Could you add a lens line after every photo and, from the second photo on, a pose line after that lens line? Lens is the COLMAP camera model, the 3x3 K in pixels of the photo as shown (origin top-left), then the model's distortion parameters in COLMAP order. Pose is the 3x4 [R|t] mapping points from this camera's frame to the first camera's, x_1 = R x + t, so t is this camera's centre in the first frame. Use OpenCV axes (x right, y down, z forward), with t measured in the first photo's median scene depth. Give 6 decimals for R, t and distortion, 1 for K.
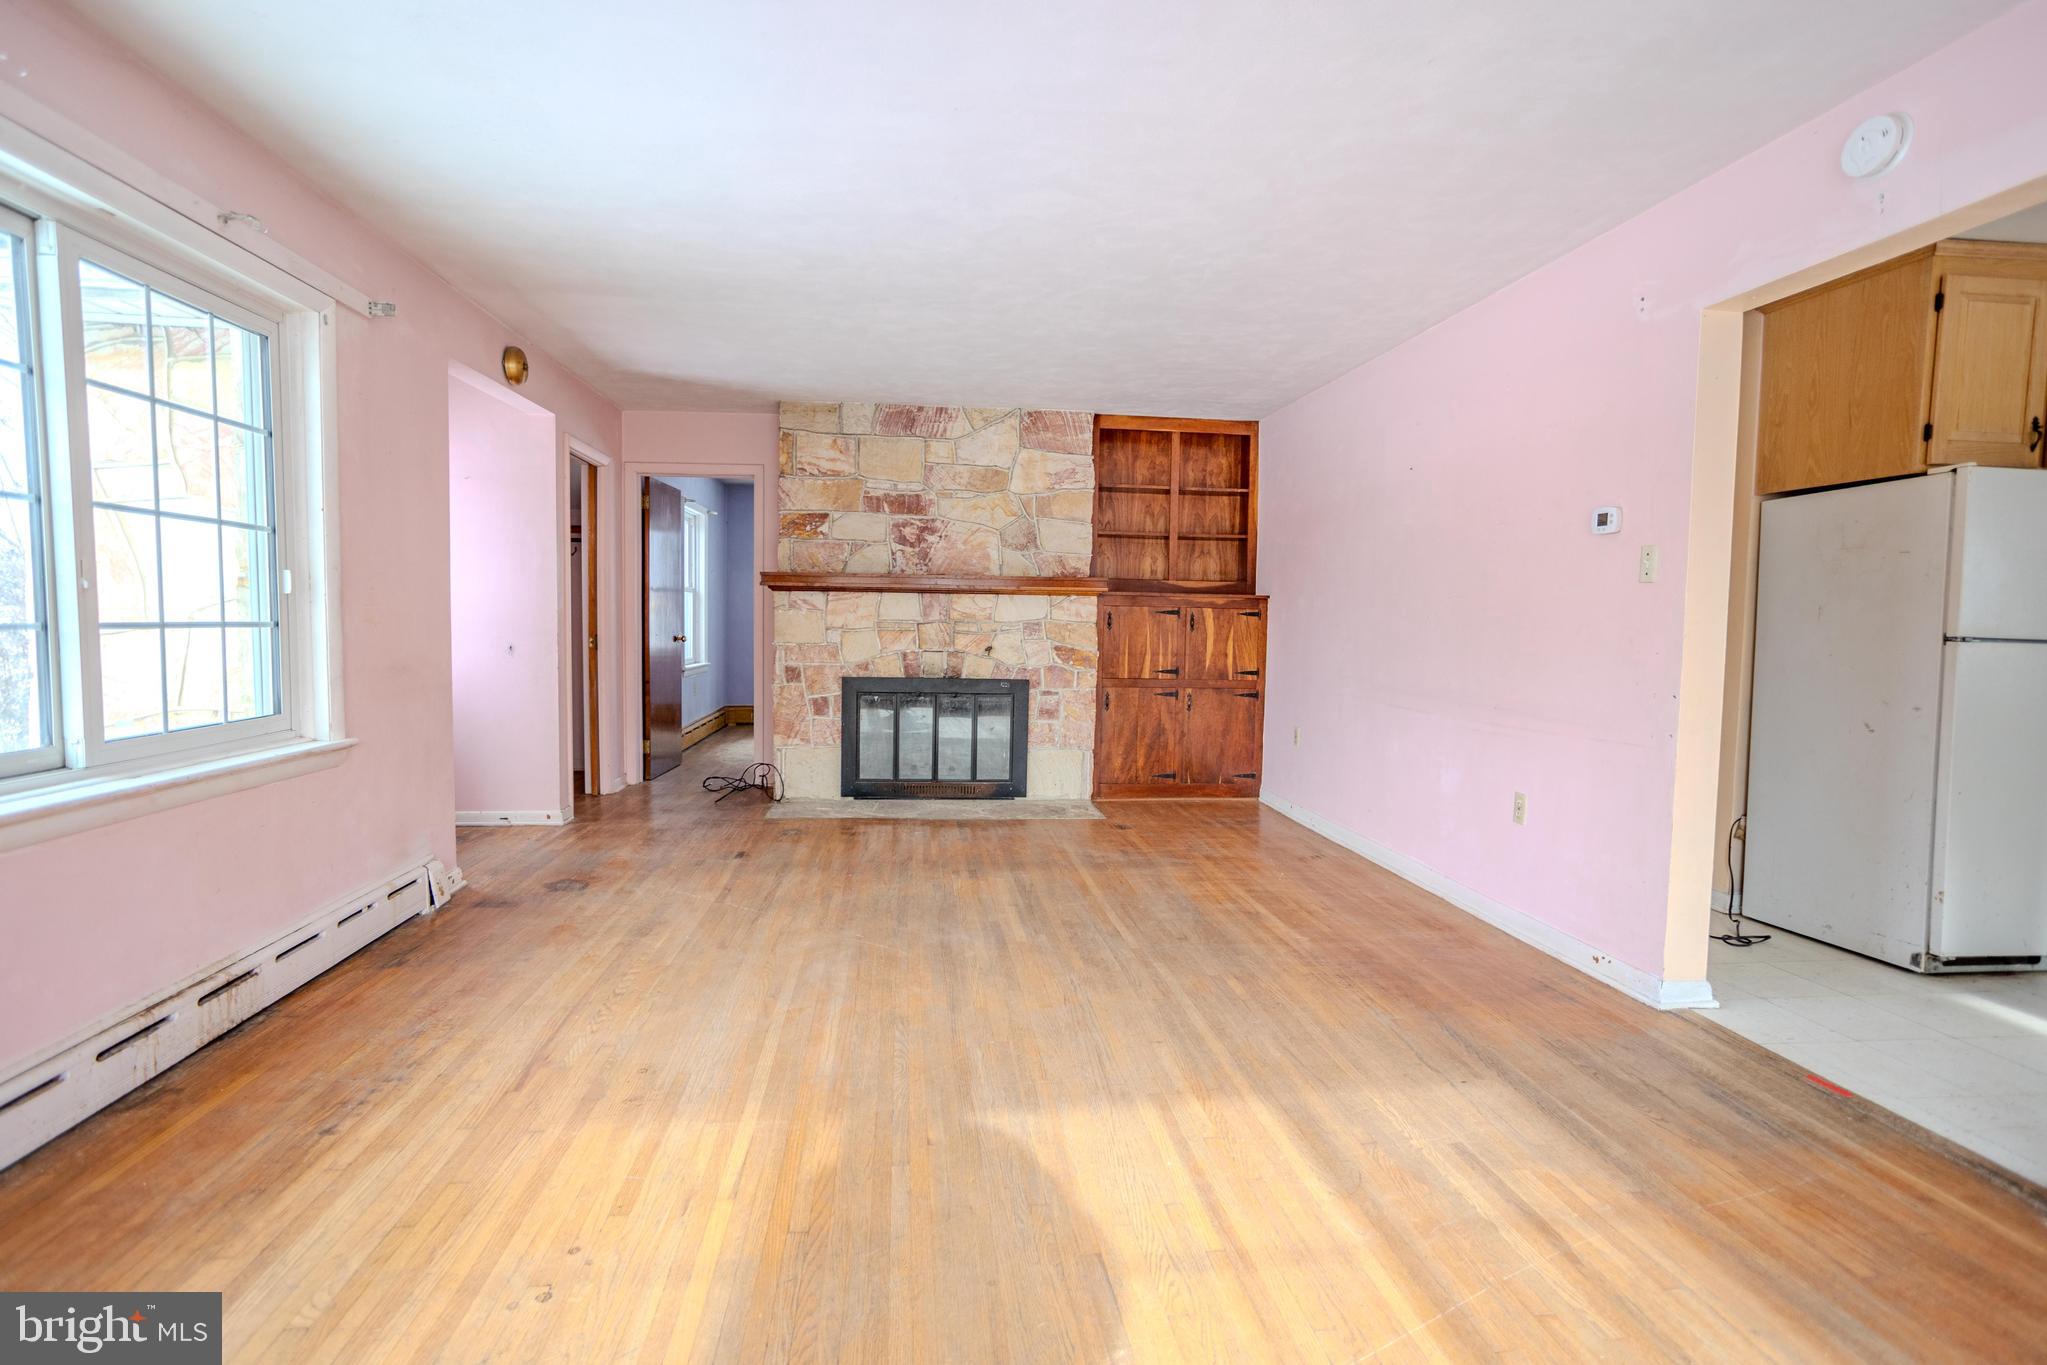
lens RADIAL K [[986.6, 0, 1006.4], [0, 986.6, 665.9], [0, 0, 1]] dist [-0.050761, 0.029290]
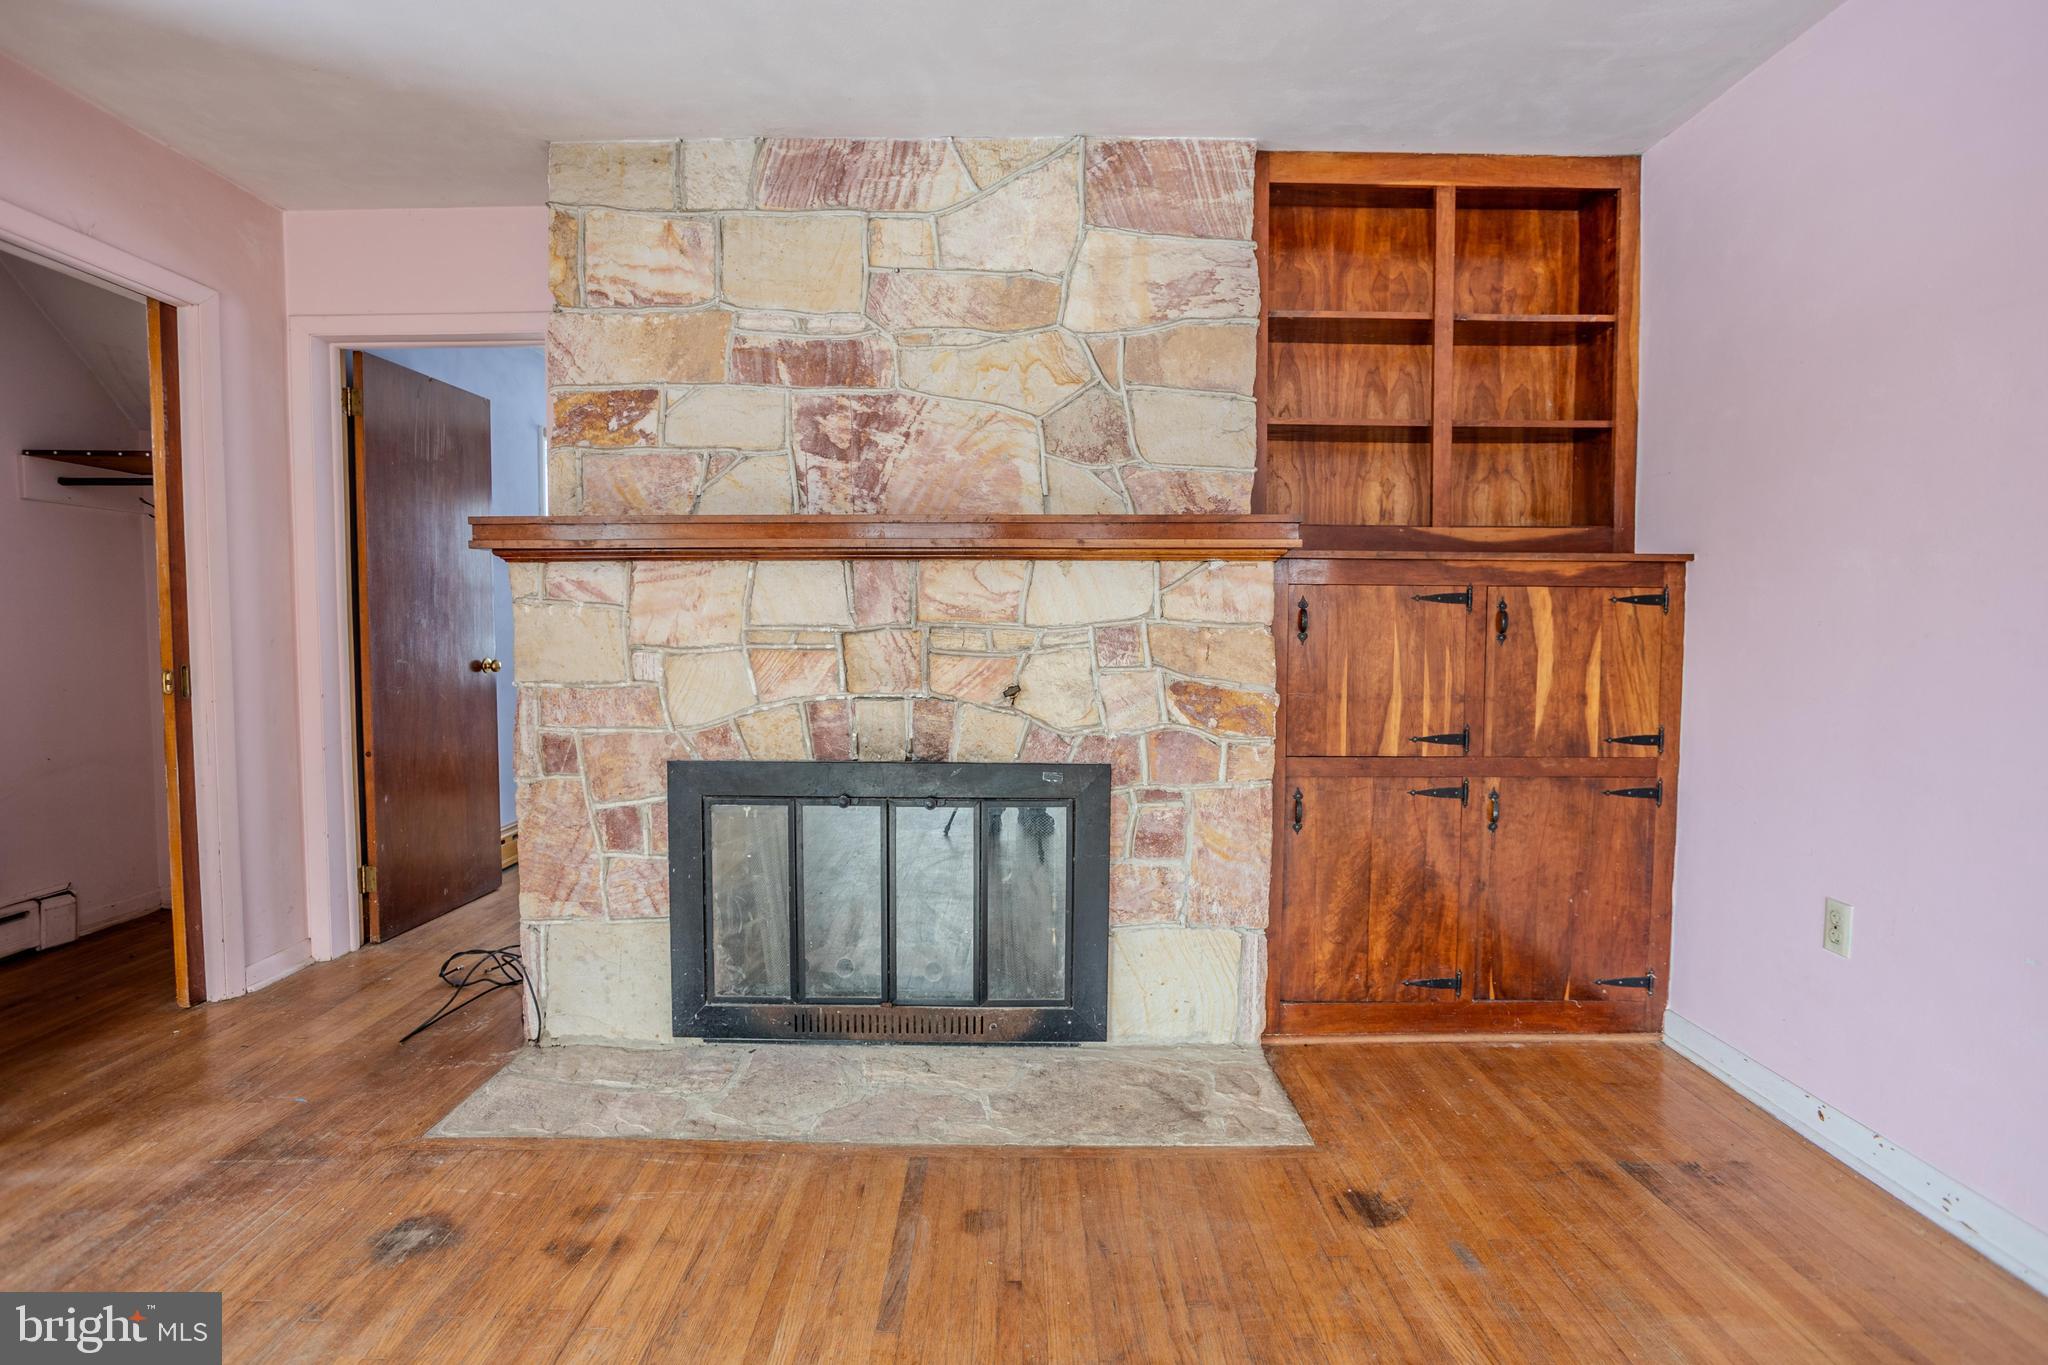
lens RADIAL K [[987.0, 0, 1021.7], [0, 987.0, 672.5], [0, 0, 1]] dist [-0.050761, 0.029290]
pose [[0.995001, -0.009810, -0.099379, 0.027666], [0.009483, 0.999948, -0.003763, -0.023753], [0.099411, 0.002802, 0.995043, 0.589046]]
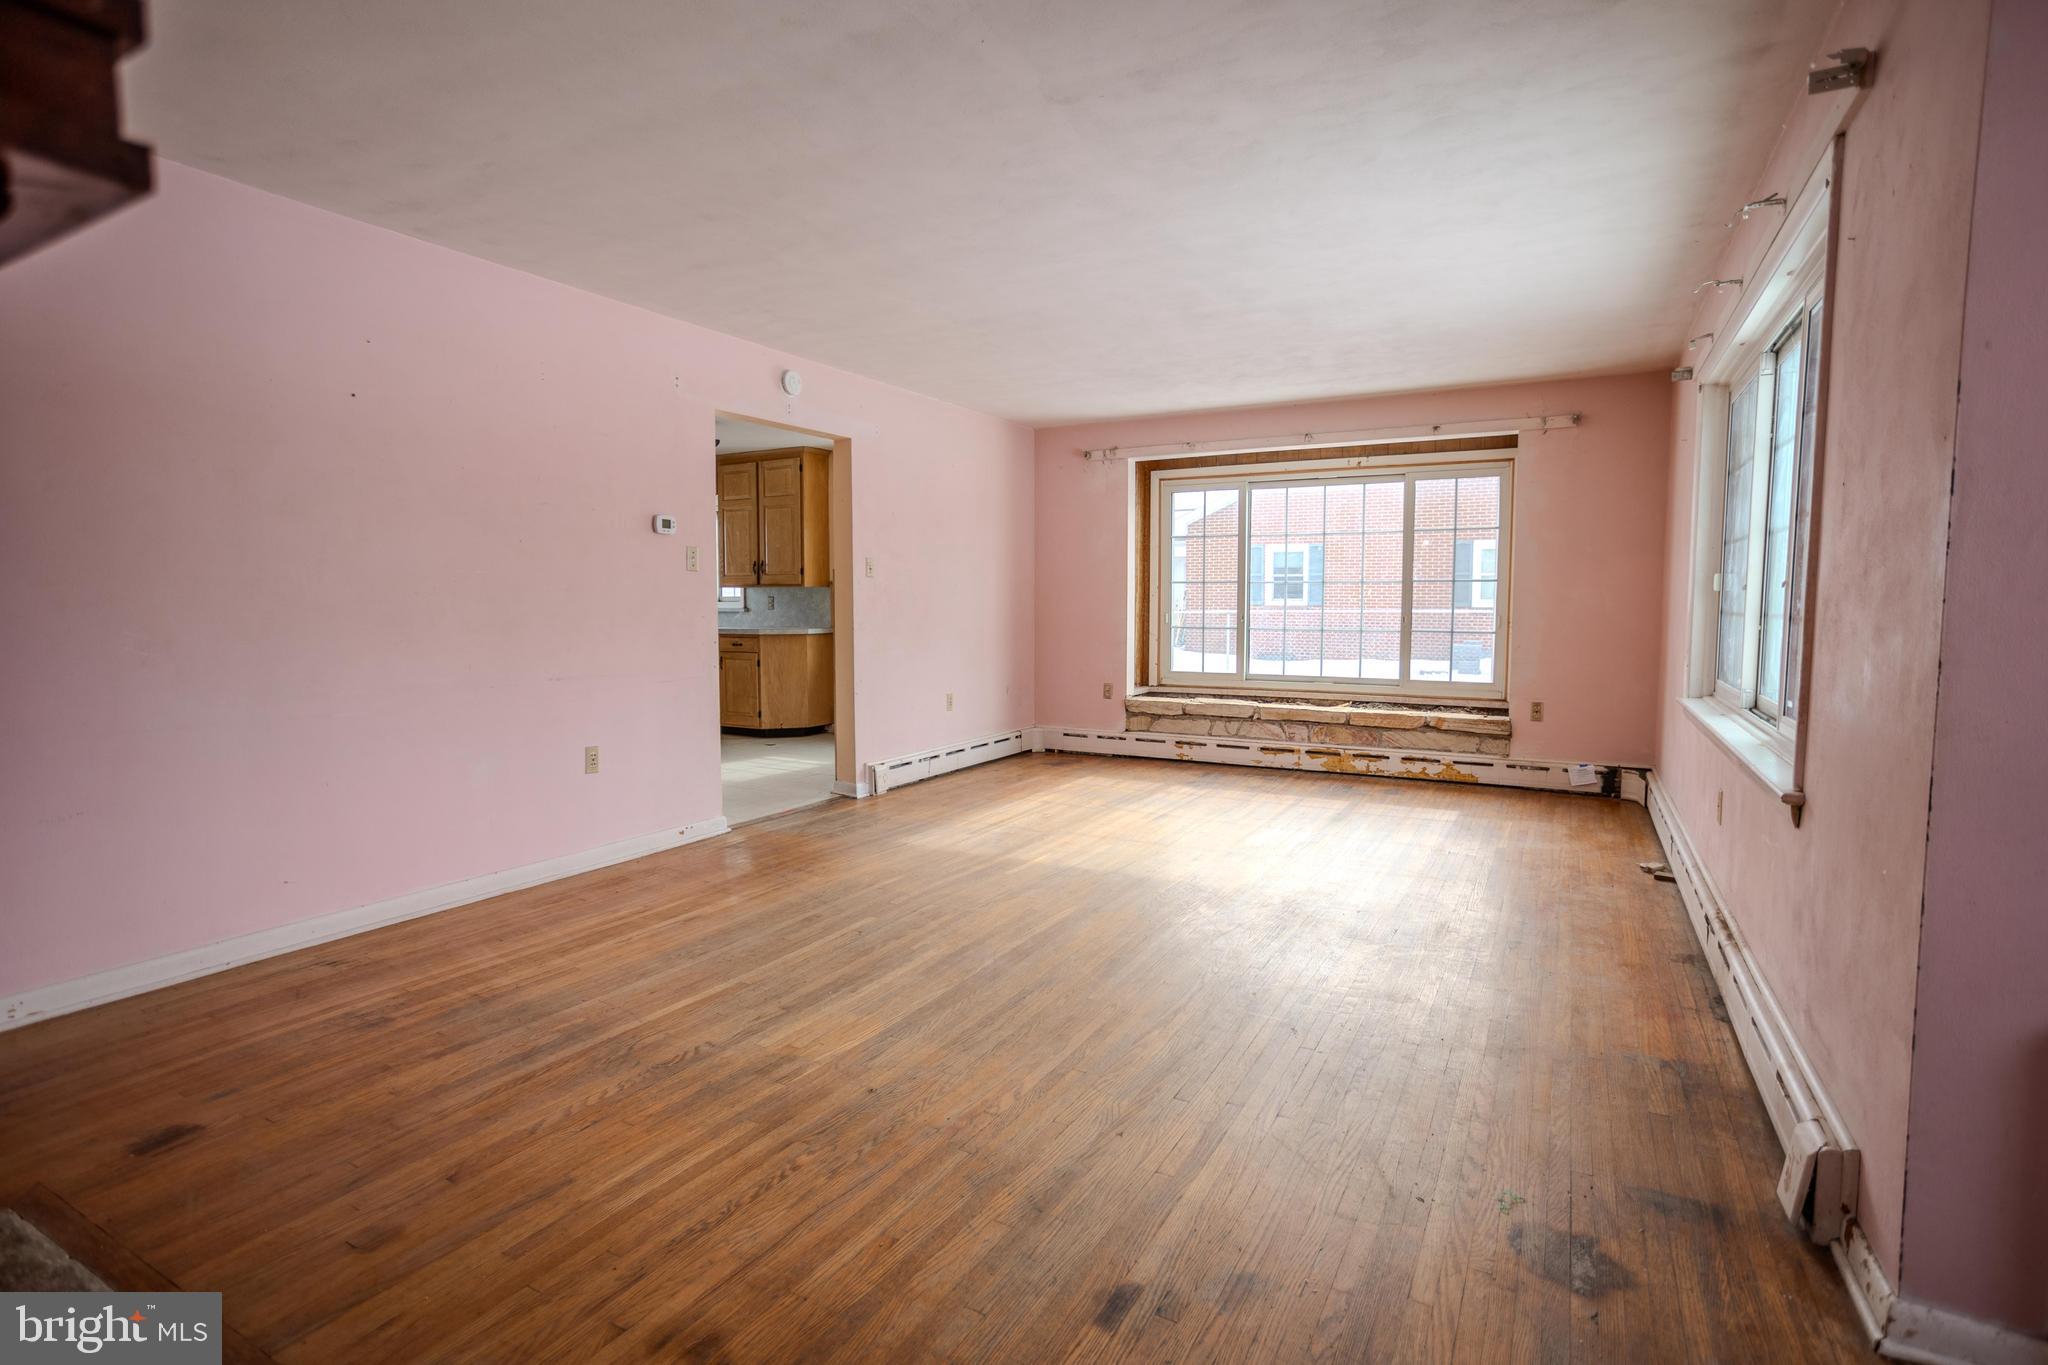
lens RADIAL K [[987.0, 0, 1011.8], [0, 987.0, 682.1], [0, 0, 1]] dist [-0.050761, 0.029290]
pose [[-0.809665, -0.063198, 0.583480, -0.336519], [0.016864, 0.991270, 0.130767, -0.054365], [-0.586650, 0.115717, -0.801530, 0.999568]]
